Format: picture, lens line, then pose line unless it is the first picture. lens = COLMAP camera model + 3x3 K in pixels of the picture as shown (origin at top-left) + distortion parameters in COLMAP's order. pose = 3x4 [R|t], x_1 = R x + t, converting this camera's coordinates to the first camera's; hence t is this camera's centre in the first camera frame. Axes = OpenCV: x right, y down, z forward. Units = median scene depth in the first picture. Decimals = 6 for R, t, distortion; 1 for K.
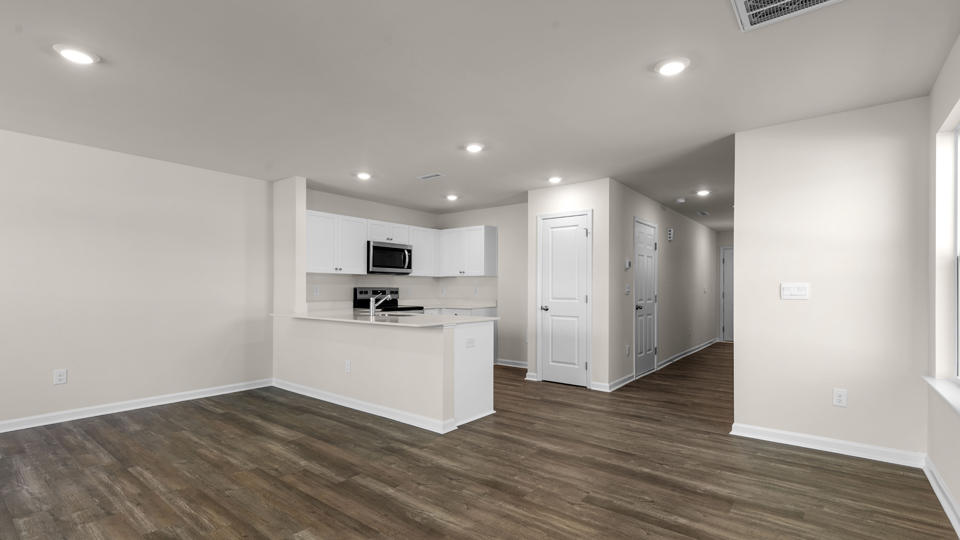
lens RADIAL K [[442.2, 0, 479.6], [0, 442.2, 287.0], [0, 0, 1]] dist [0.001226, 0.000530]
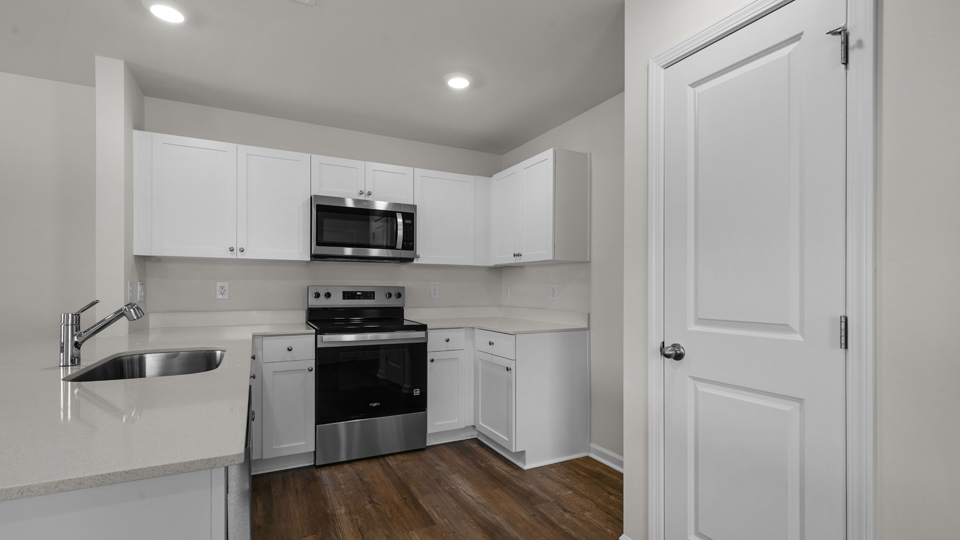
lens RADIAL K [[442.2, 0, 479.6], [0, 442.2, 287.0], [0, 0, 1]] dist [0.001226, 0.000530]
pose [[0.910092, -0.000645, -0.414406, 0.130561], [0.000192, 0.999999, -0.001134, 0.002932], [0.414407, 0.000952, 0.910091, 0.564537]]
